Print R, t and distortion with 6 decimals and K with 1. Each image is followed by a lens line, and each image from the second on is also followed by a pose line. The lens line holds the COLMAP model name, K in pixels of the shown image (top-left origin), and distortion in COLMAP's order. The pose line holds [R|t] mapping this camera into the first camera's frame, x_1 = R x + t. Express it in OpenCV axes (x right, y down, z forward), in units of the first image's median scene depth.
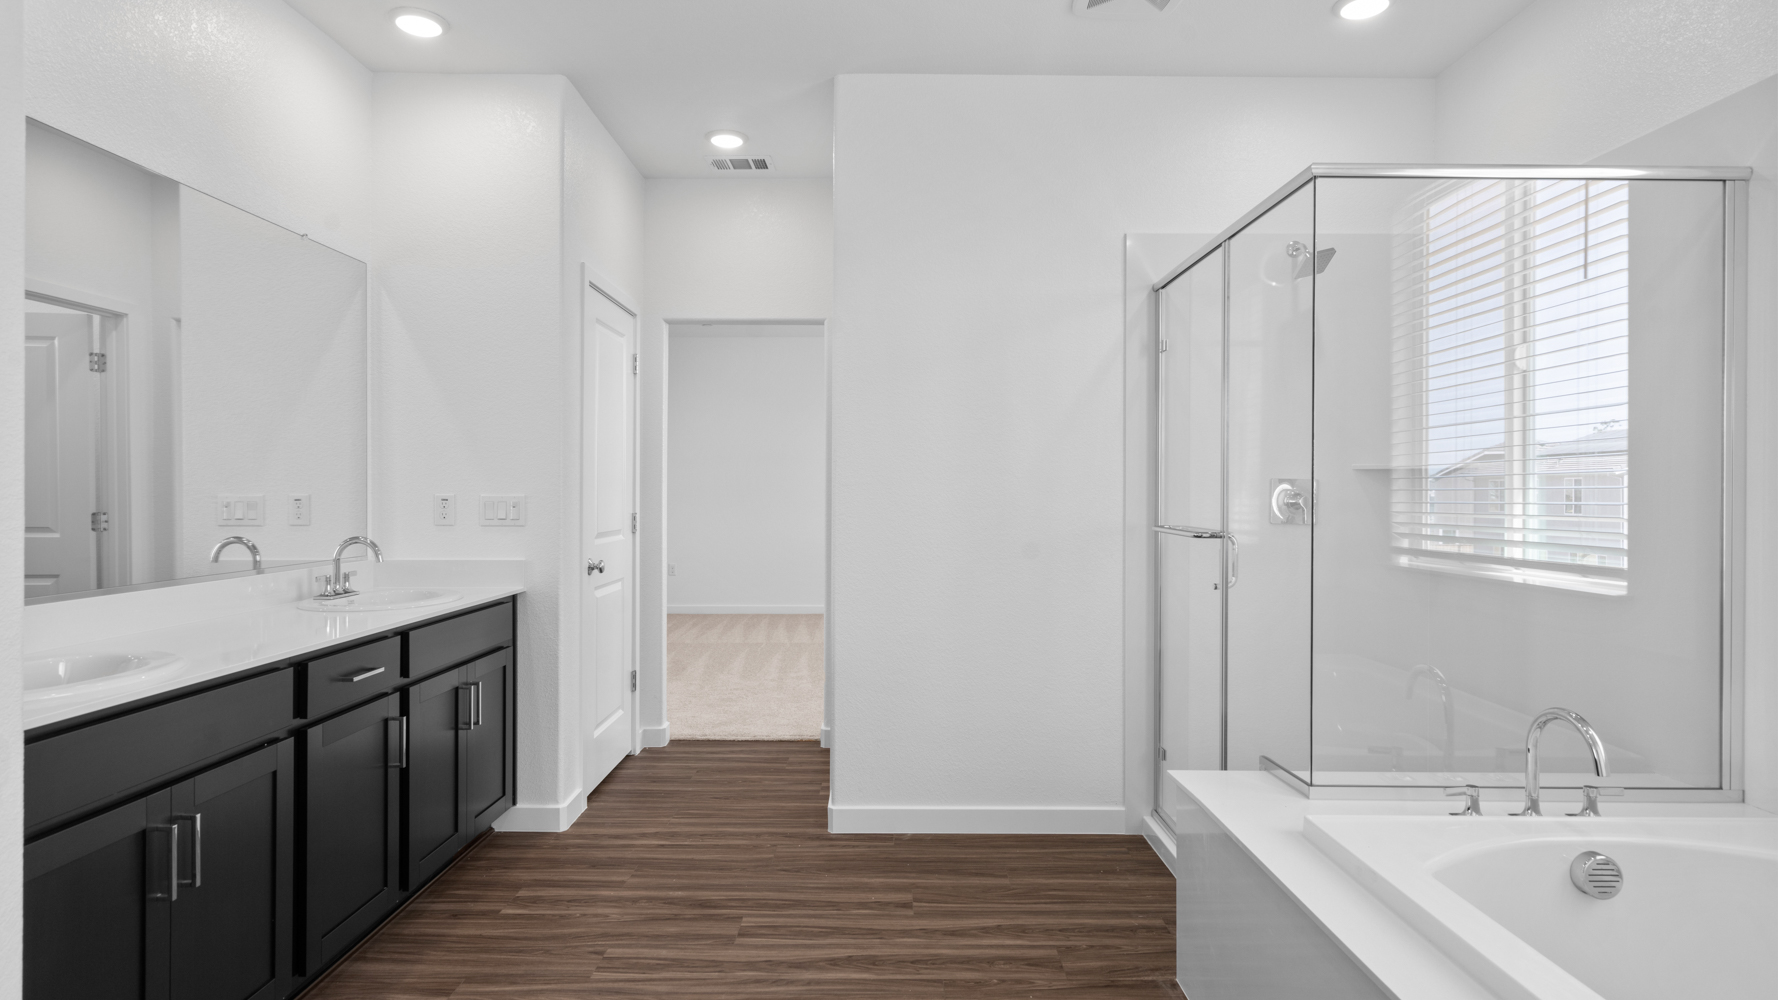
lens RADIAL K [[977.7, 0, 889.0], [0, 977.7, 500.0], [0, 0, 1]] dist [-0.000085, -0.000004]
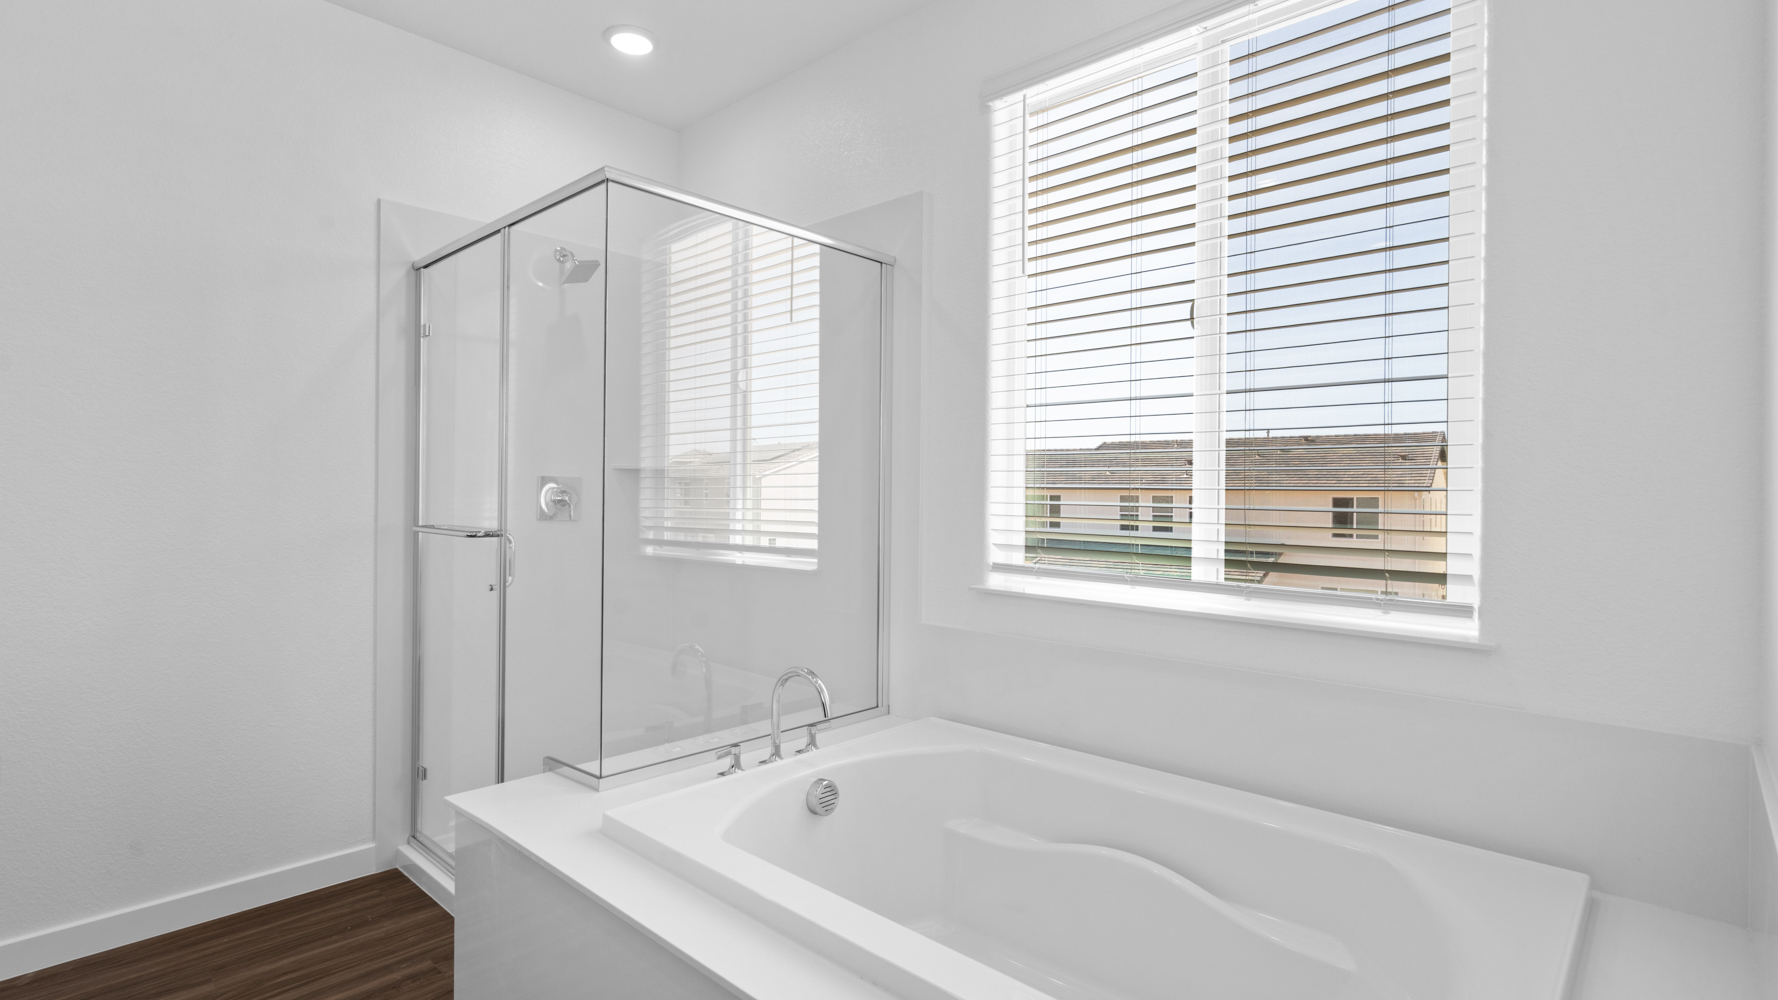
lens RADIAL K [[856.2, 0, 886.1], [0, 856.2, 489.4], [0, 0, 1]] dist [0.003342, 0.001229]
pose [[0.684270, 0.003080, 0.729223, -0.012164], [0.004220, 0.999958, -0.008183, 0.000862], [-0.729217, 0.008677, 0.684228, 0.135077]]
